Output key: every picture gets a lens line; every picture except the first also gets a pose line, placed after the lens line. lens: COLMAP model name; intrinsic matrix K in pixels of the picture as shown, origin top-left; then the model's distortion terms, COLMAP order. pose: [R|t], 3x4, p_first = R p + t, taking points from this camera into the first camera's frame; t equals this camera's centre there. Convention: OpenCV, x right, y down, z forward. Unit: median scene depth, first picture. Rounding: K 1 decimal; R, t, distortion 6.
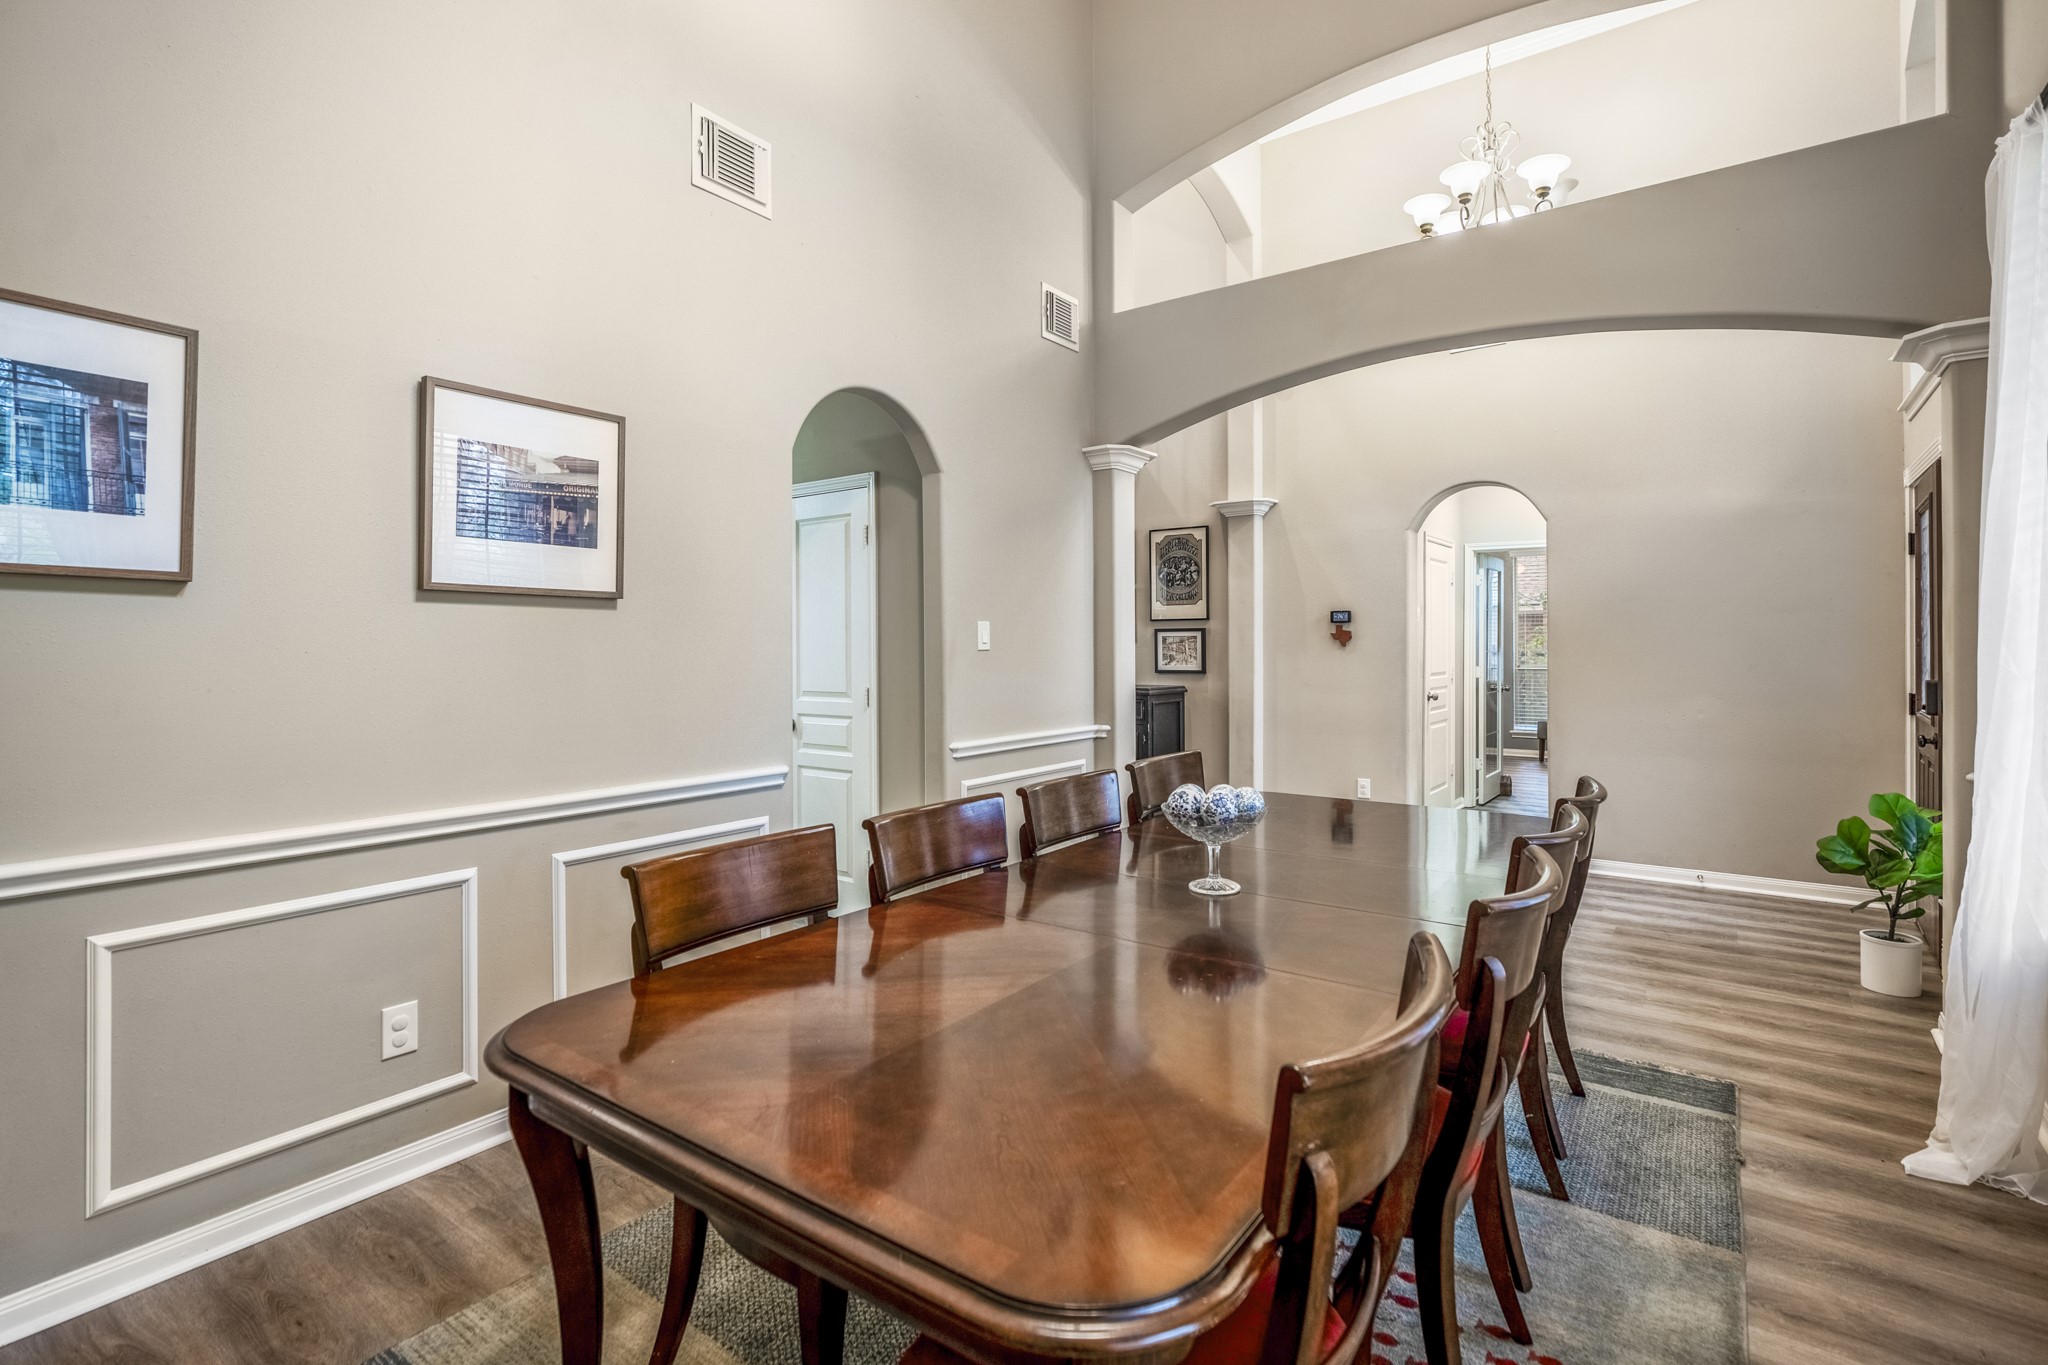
lens RADIAL K [[963.5, 0, 1014.8], [0, 963.5, 649.0], [0, 0, 1]] dist [-0.010027, 0.004362]
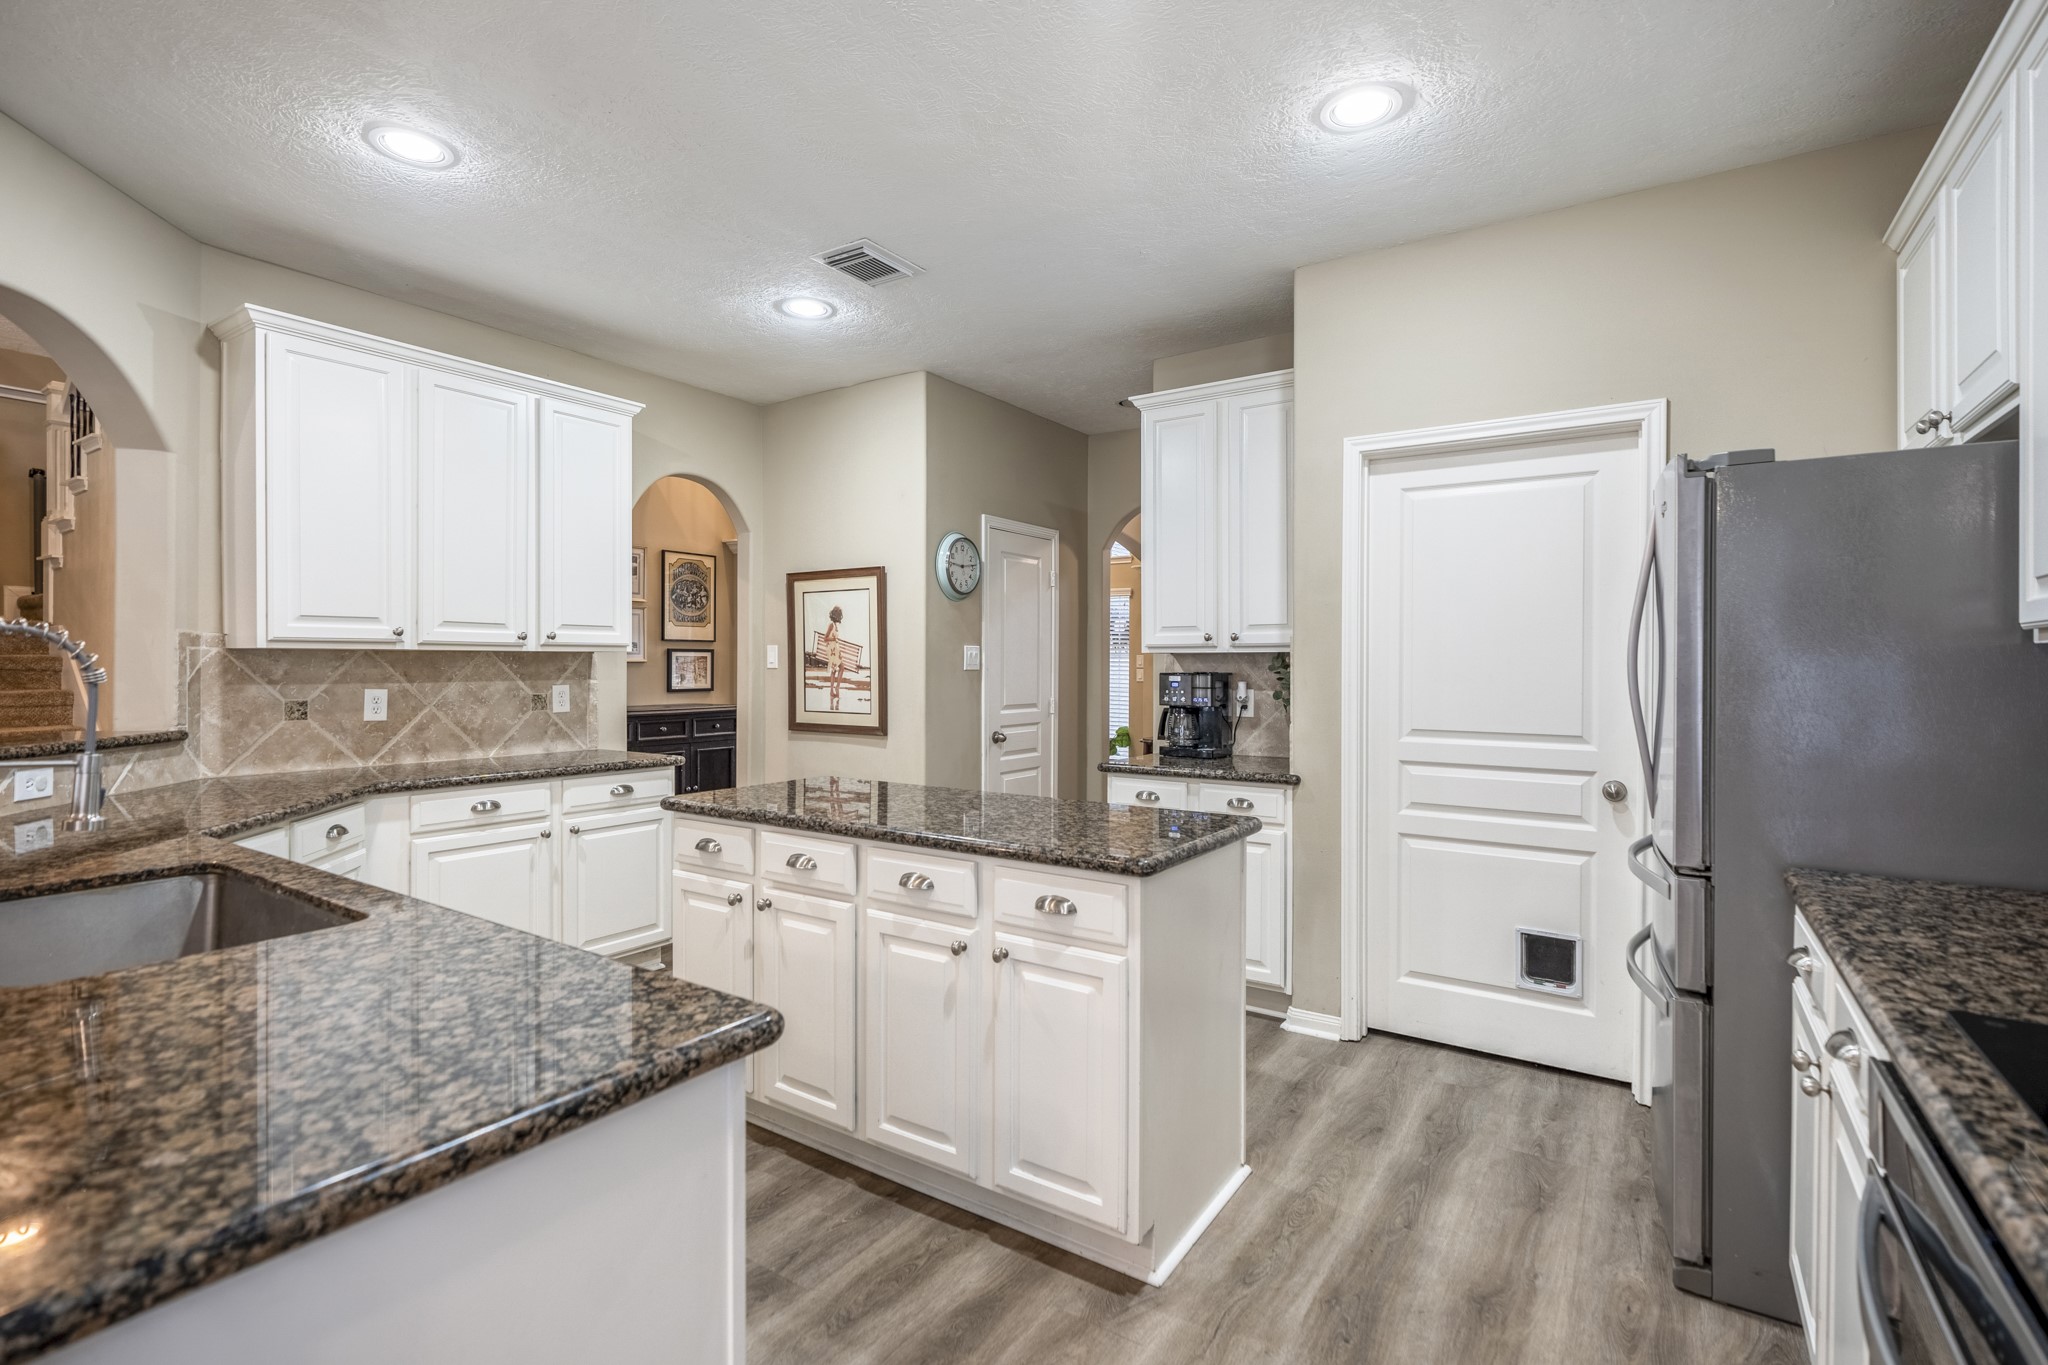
lens RADIAL K [[963.5, 0, 1022.4], [0, 963.5, 667.7], [0, 0, 1]] dist [-0.010027, 0.004362]
pose [[-0.035891, -0.004563, 0.999345, -0.892009], [0.004691, 0.999978, 0.004734, -0.003977], [-0.999345, 0.004857, -0.035869, 0.674785]]
